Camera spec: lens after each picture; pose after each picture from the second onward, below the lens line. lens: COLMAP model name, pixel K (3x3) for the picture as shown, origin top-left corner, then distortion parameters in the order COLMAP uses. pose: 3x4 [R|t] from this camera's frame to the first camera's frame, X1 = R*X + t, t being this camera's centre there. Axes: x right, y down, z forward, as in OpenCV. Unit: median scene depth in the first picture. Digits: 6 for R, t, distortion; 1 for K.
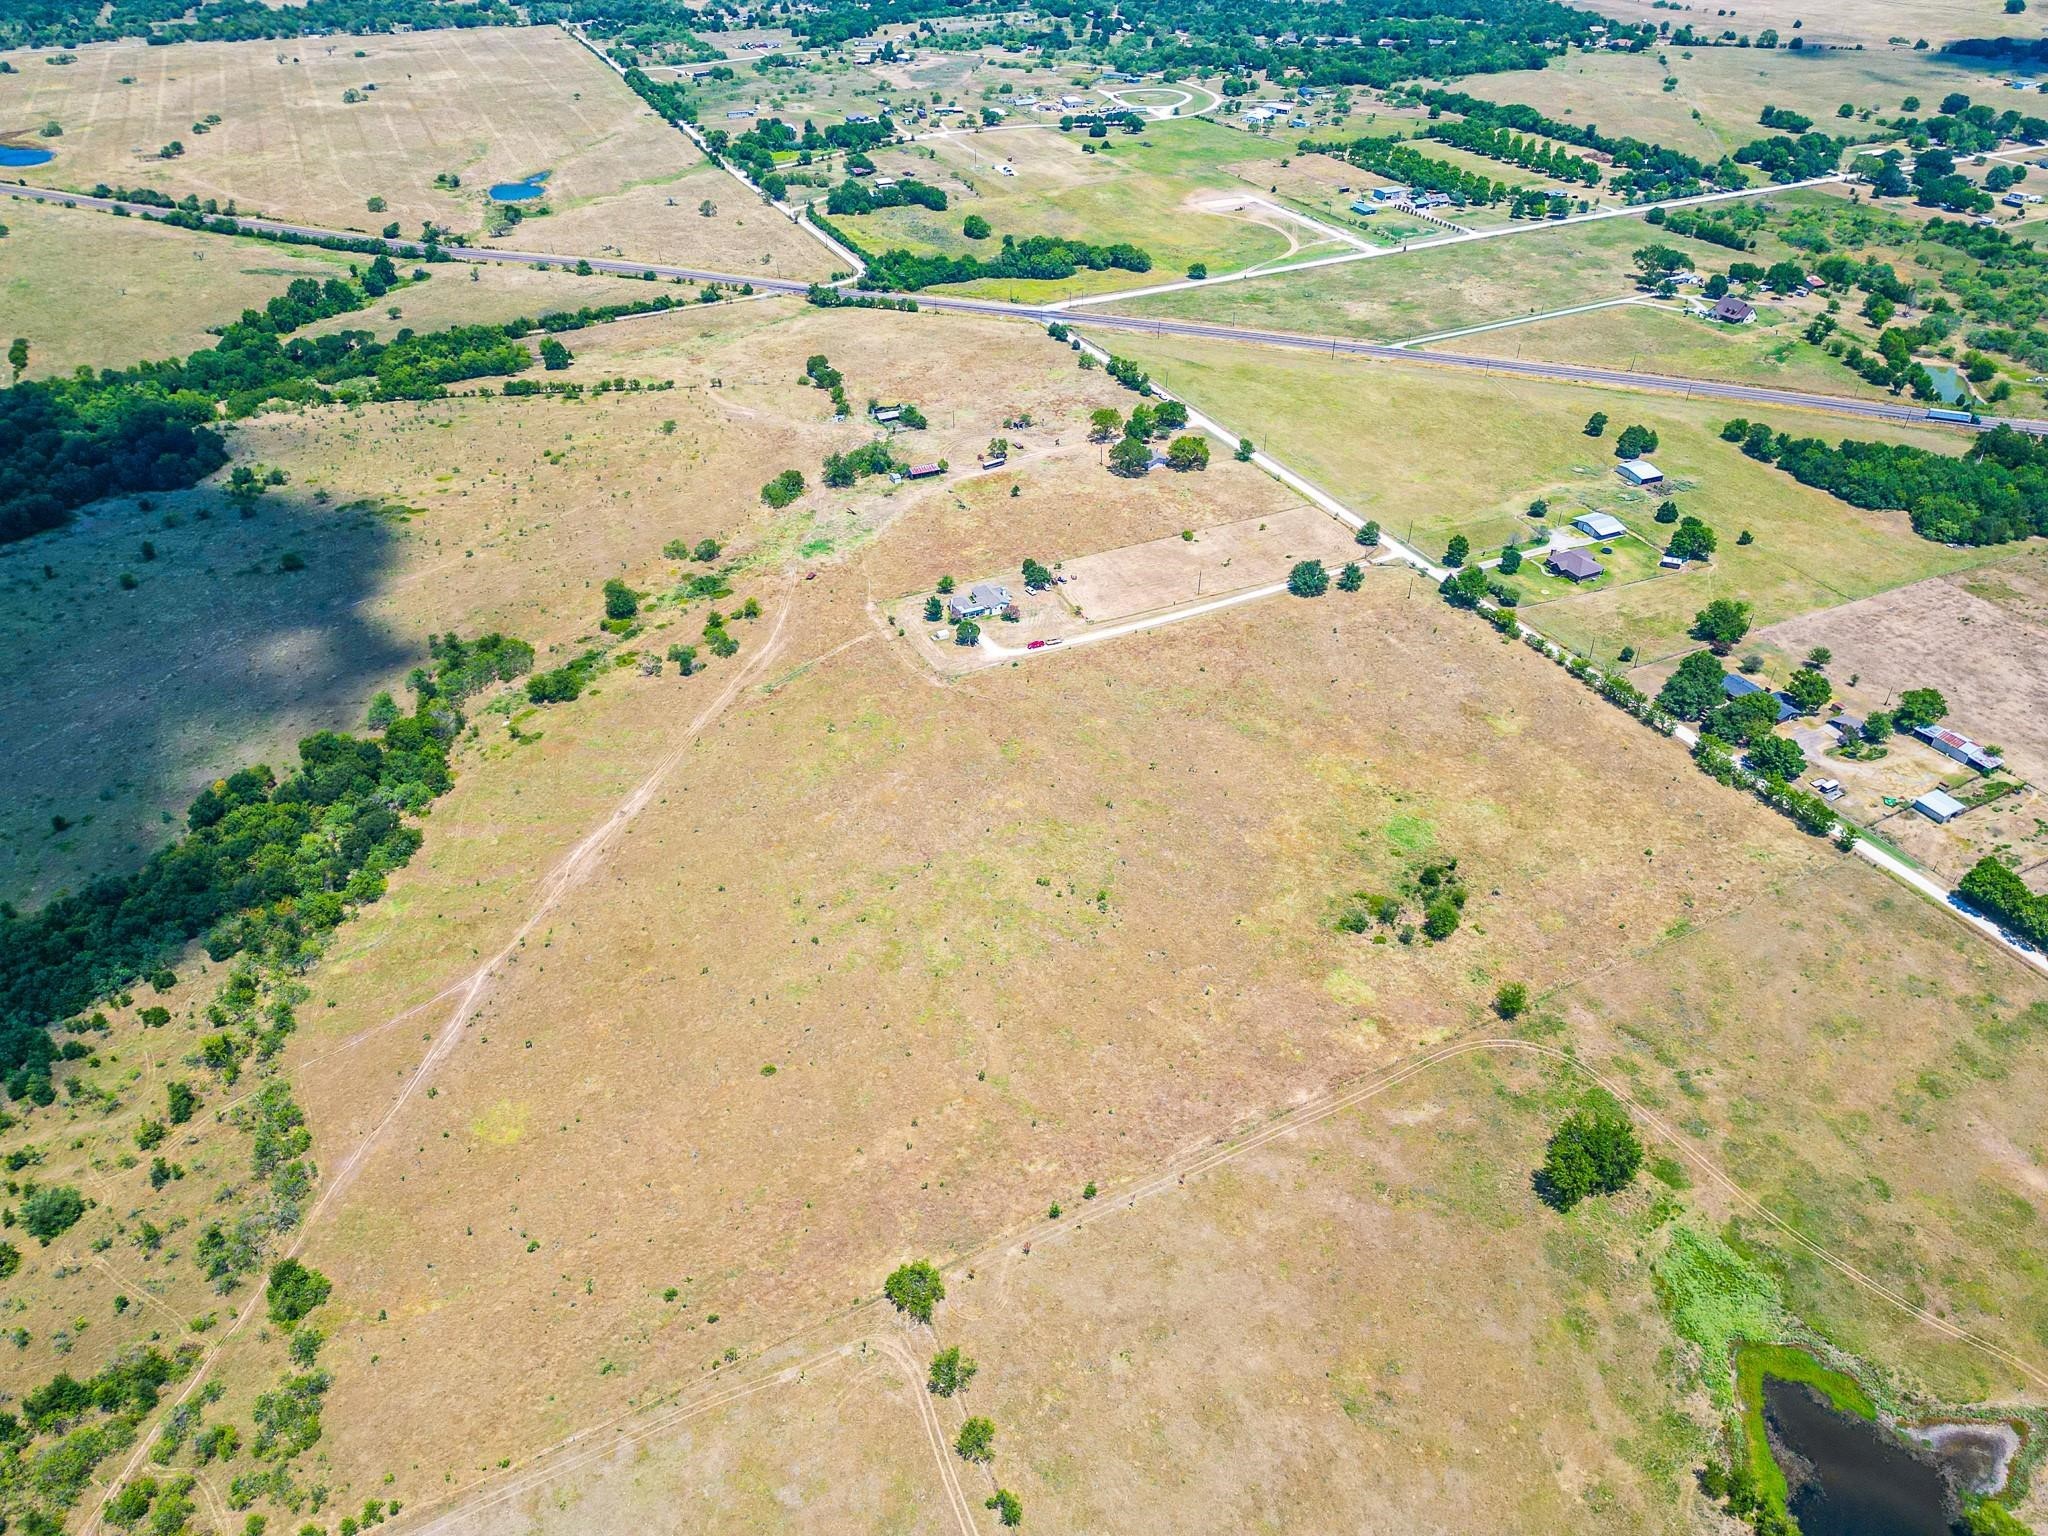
lens RADIAL K [[1433.6, 0, 1024.0], [0, 1433.6, 768.0], [0, 0, 1]] dist [0.082607, -0.079630]
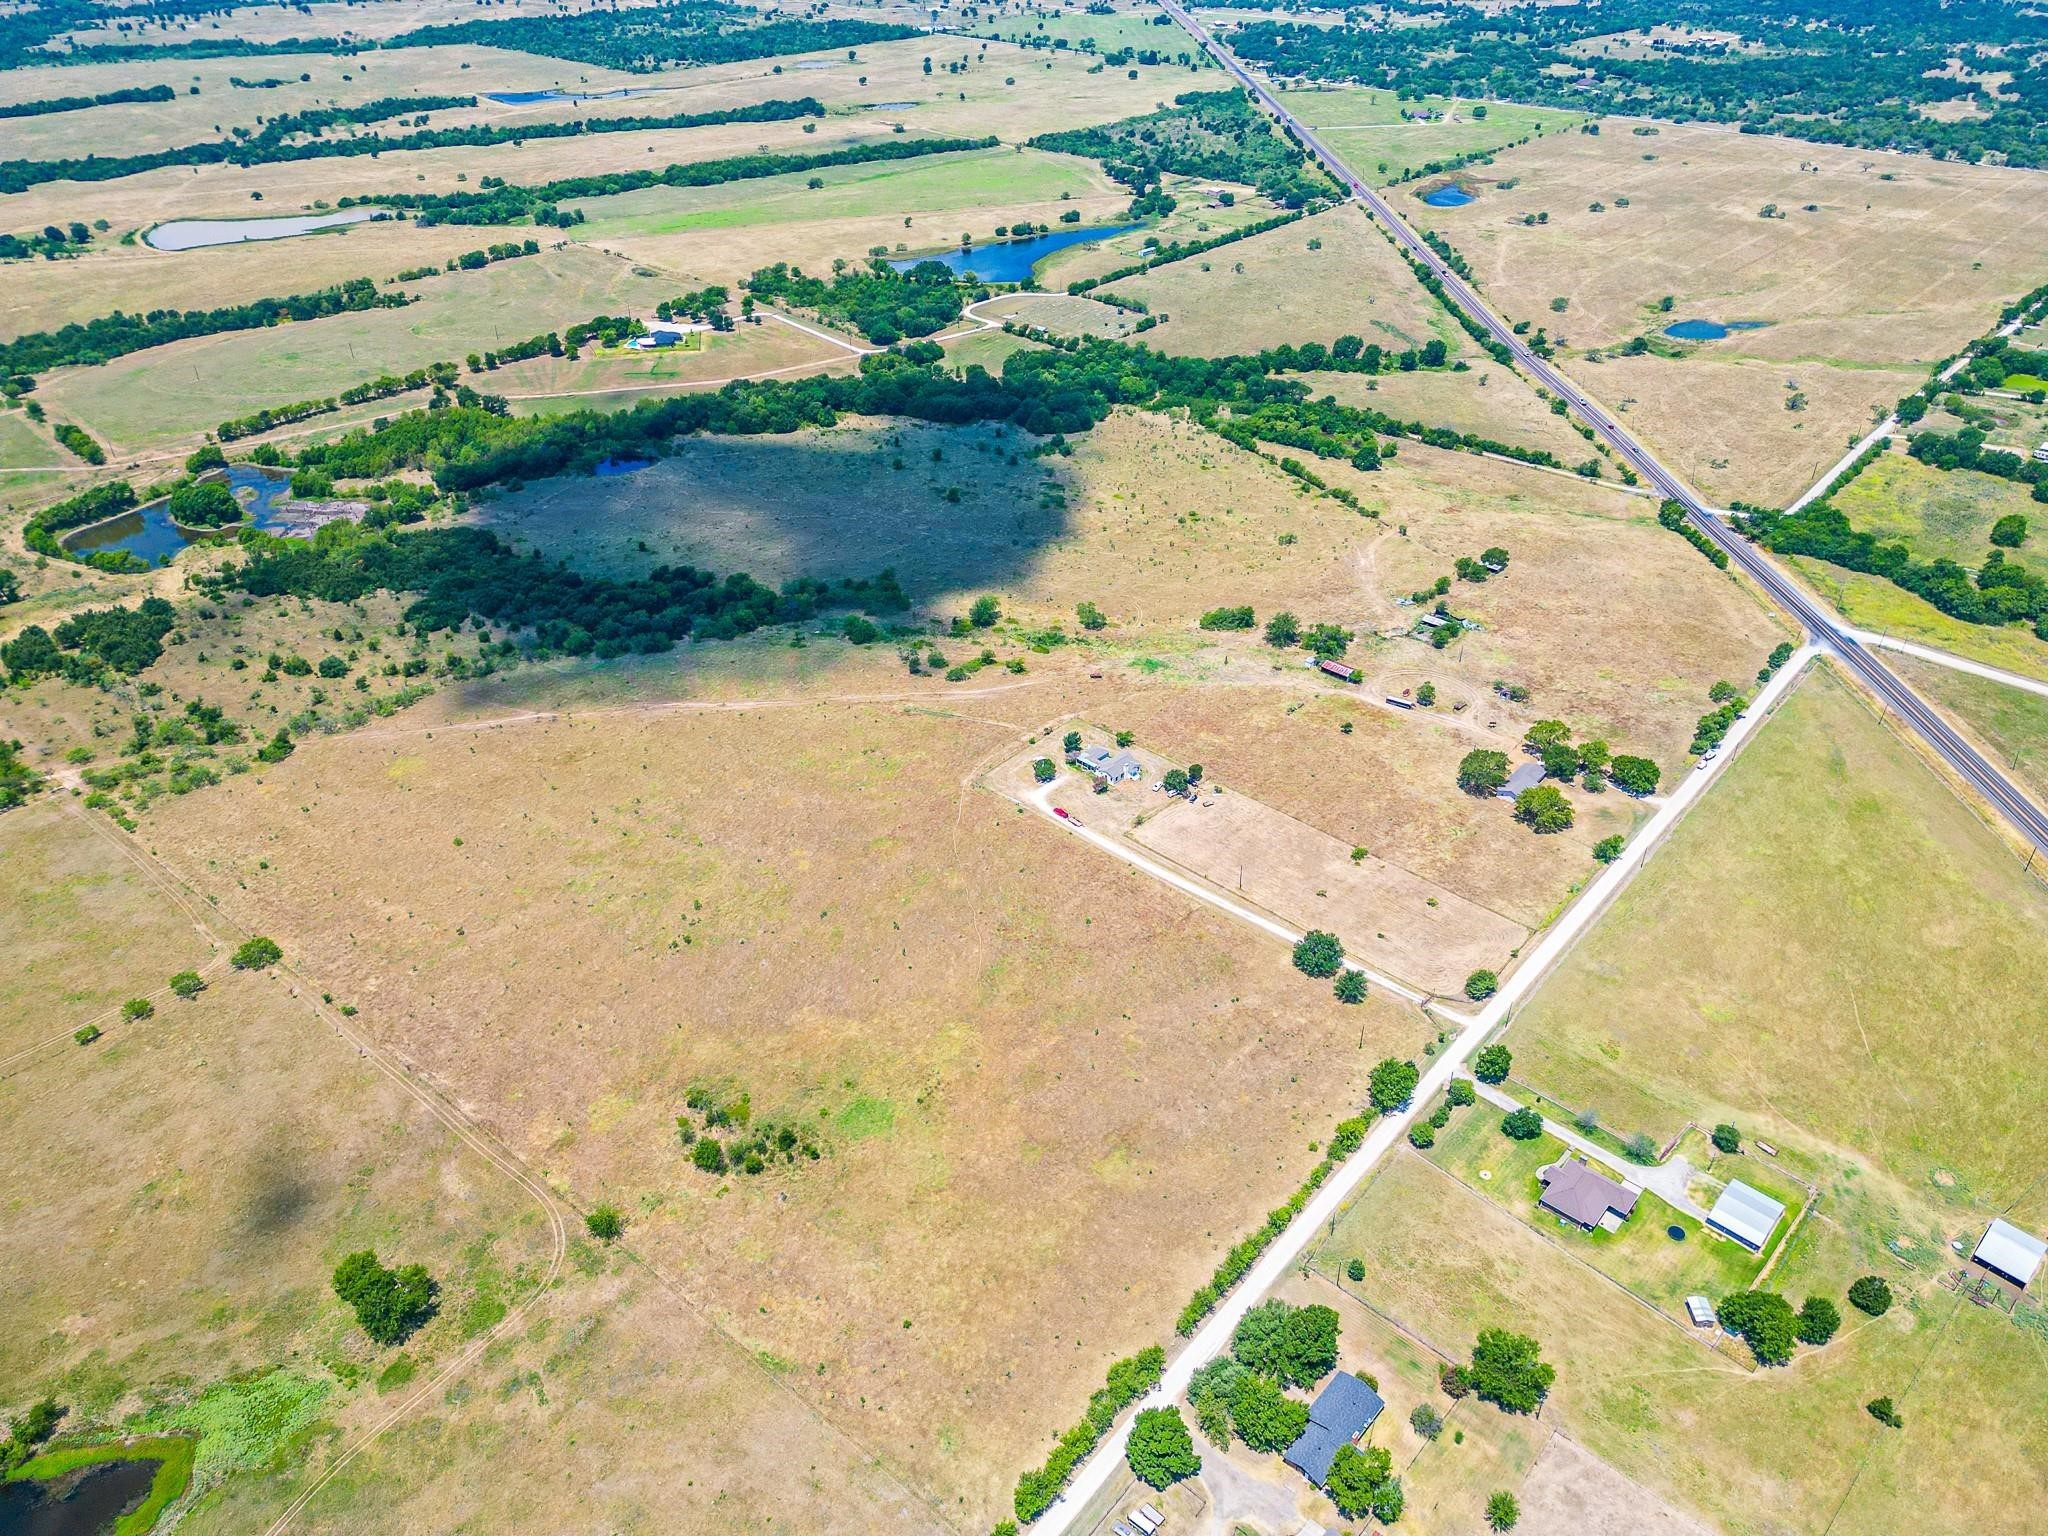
lens RADIAL K [[1433.6, 0, 1024.0], [0, 1433.6, 768.0], [0, 0, 1]] dist [0.082607, -0.079630]
pose [[0.380557, 0.513939, -0.768793, 0.705318], [-0.538675, 0.798939, 0.267444, -0.341857], [0.751669, 0.312352, 0.580888, 0.361616]]
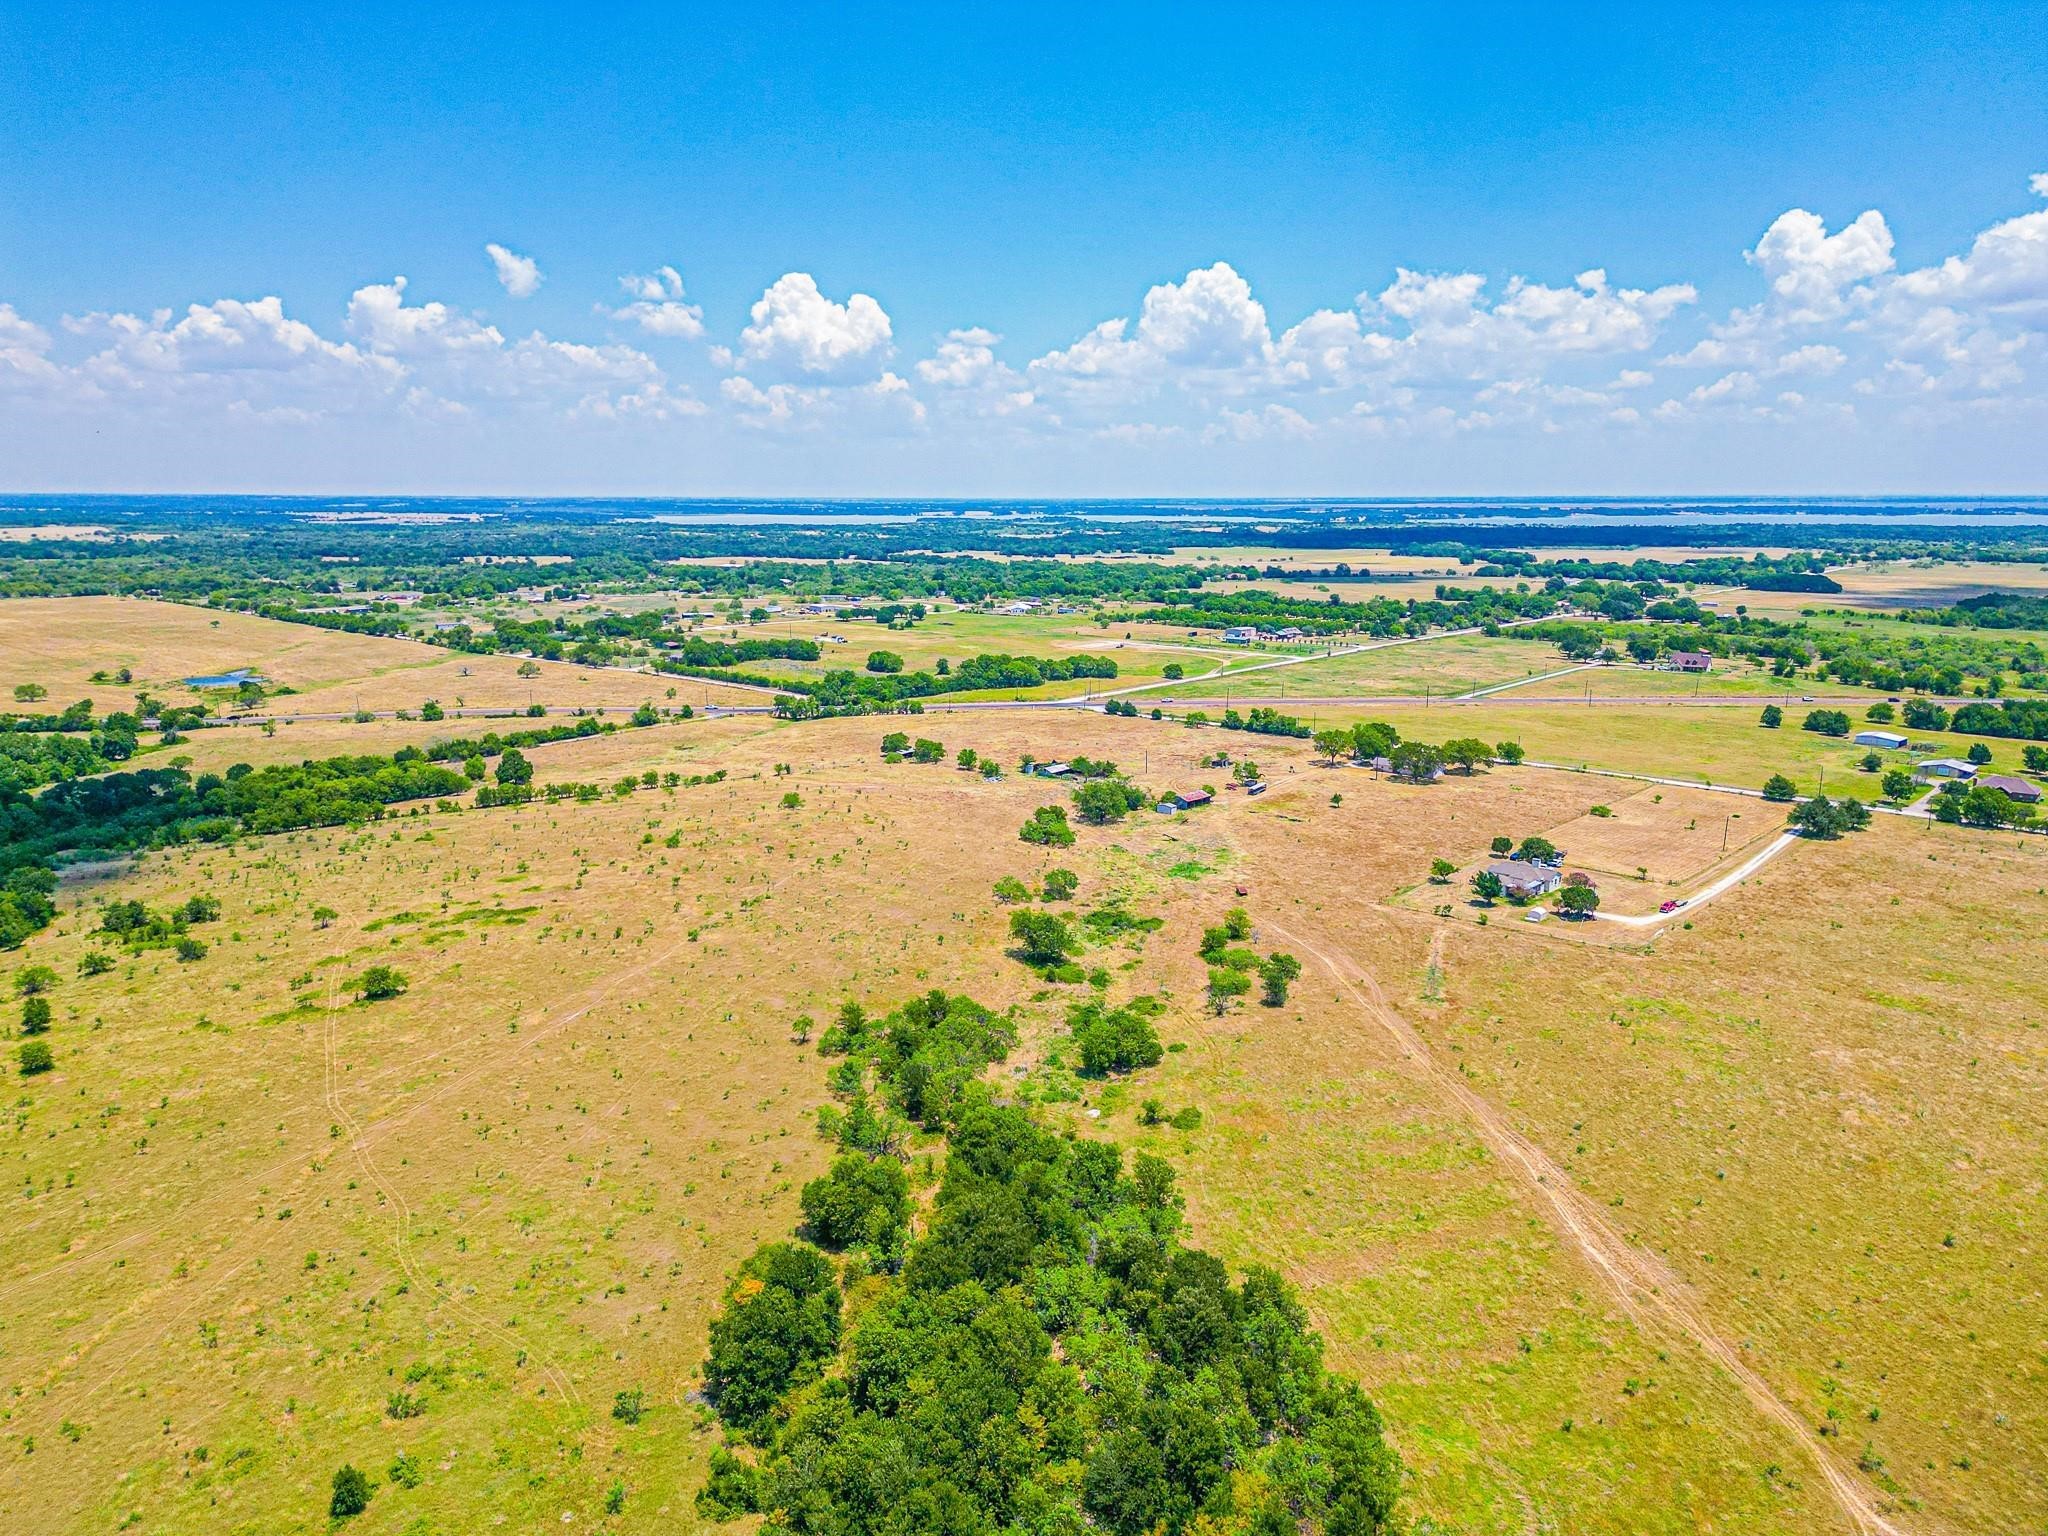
lens RADIAL K [[1434.0, 0, 1021.9], [0, 1434.0, 801.0], [0, 0, 1]] dist [0.079028, -0.072520]
pose [[0.918590, -0.081483, 0.386720, -0.501618], [0.226925, 0.909880, -0.347309, 0.036111], [-0.323569, 0.406791, 0.854297, 0.456815]]
